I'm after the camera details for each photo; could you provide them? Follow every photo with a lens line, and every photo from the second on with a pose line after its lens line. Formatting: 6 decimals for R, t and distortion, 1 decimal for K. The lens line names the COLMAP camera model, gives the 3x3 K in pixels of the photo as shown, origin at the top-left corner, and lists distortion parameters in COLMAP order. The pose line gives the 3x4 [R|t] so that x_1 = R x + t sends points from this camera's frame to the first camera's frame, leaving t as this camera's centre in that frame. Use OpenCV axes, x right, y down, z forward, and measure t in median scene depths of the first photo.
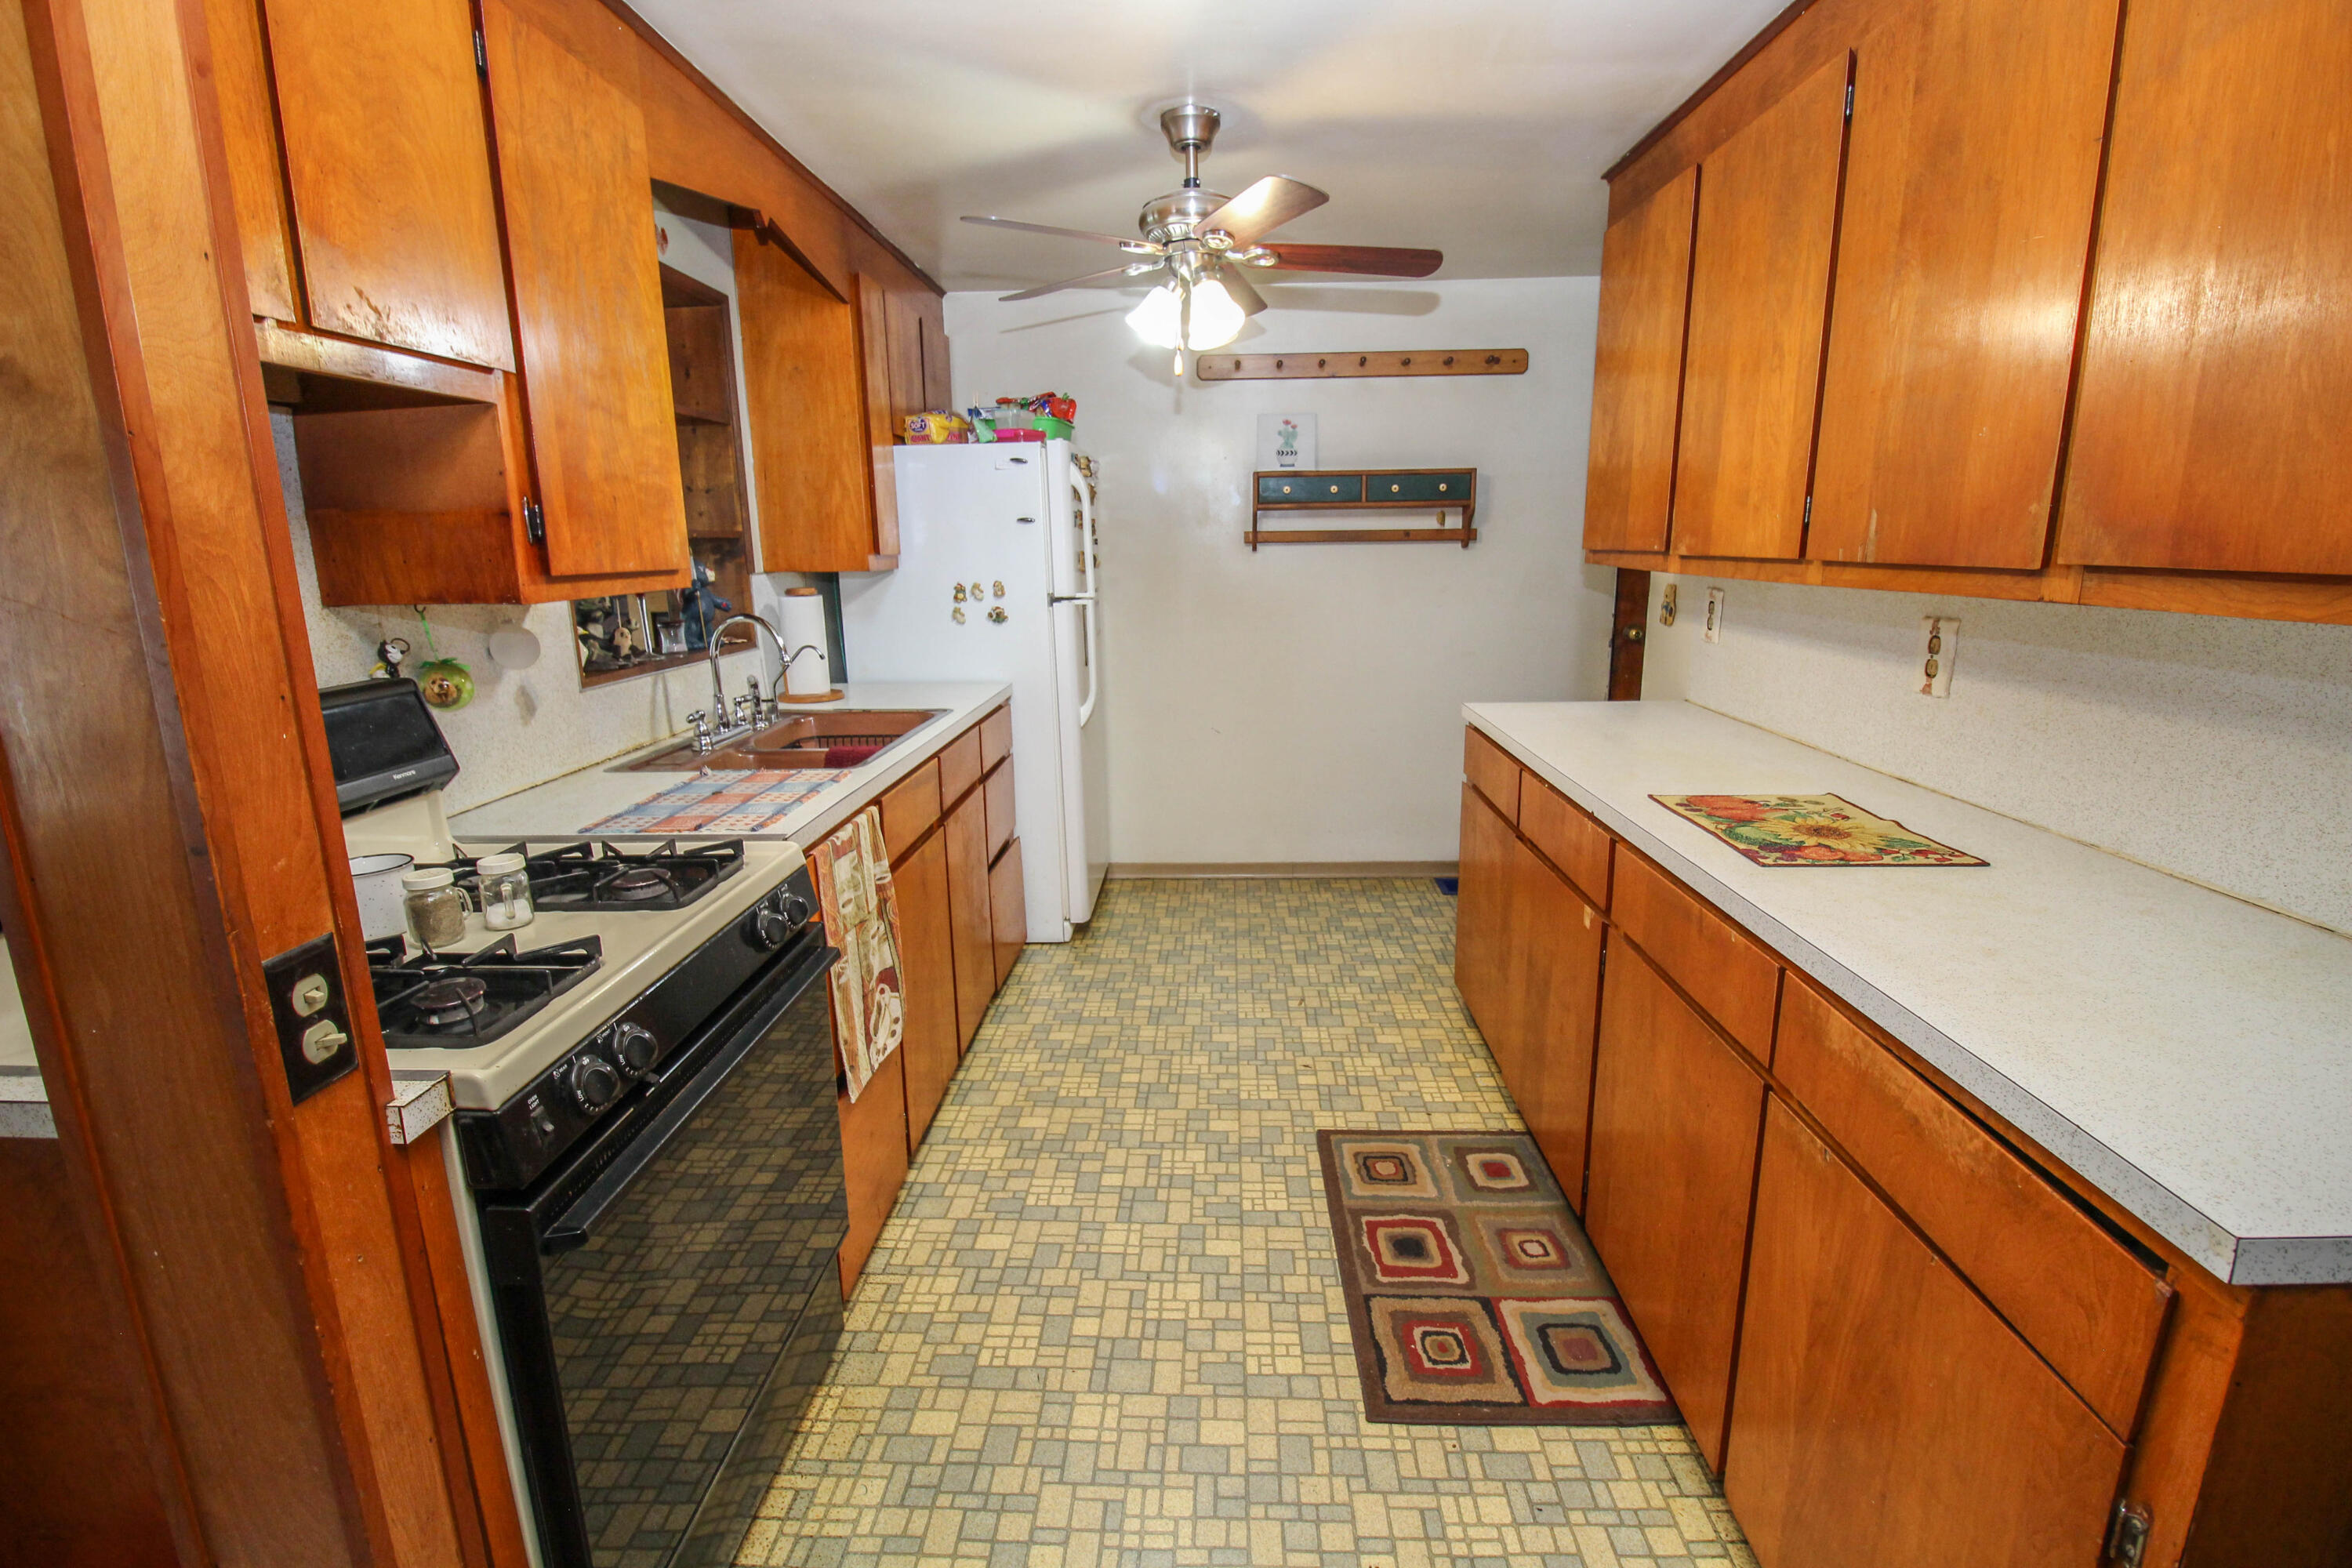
lens RADIAL K [[1103.1, 0, 1188.5], [0, 1103.1, 784.6], [0, 0, 1]] dist [0.001179, 0.000567]
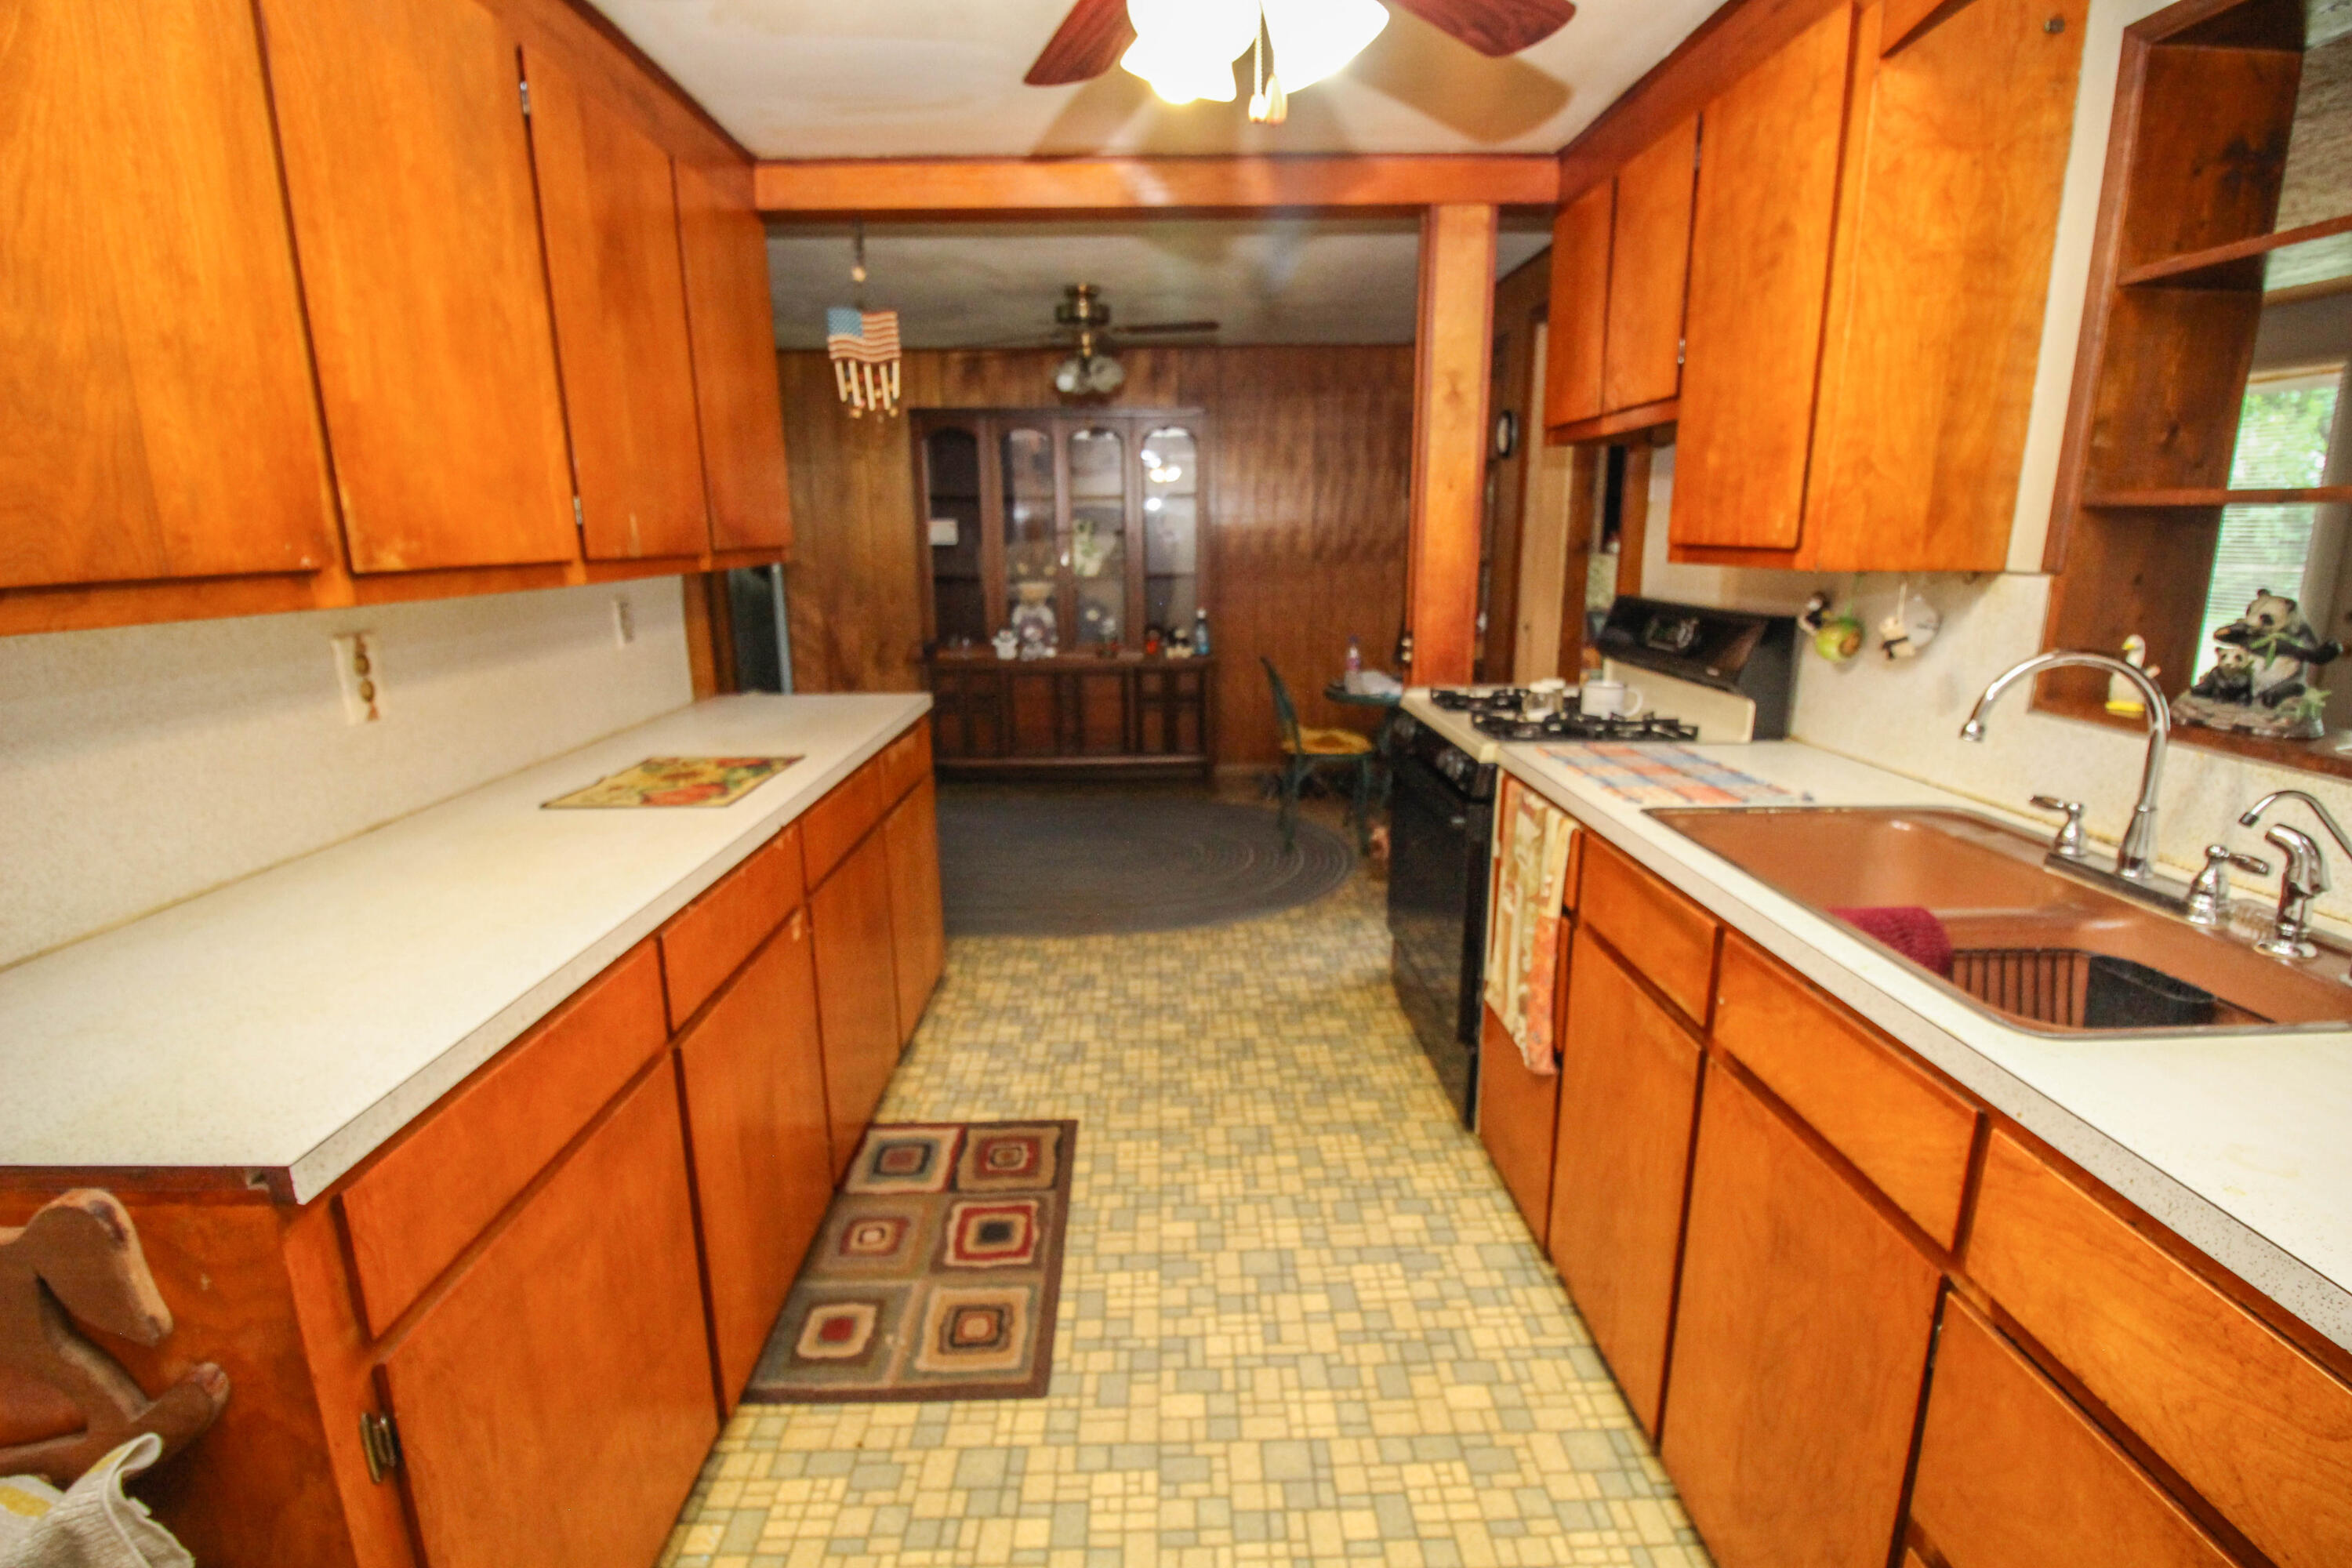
lens RADIAL K [[1103.1, 0, 1186.0], [0, 1103.1, 790.5], [0, 0, 1]] dist [0.001179, 0.000567]
pose [[-0.998158, 0.036070, -0.048783, 0.060401], [0.011294, 0.900491, 0.434727, -0.387895], [0.059609, 0.433375, -0.899240, 1.767360]]
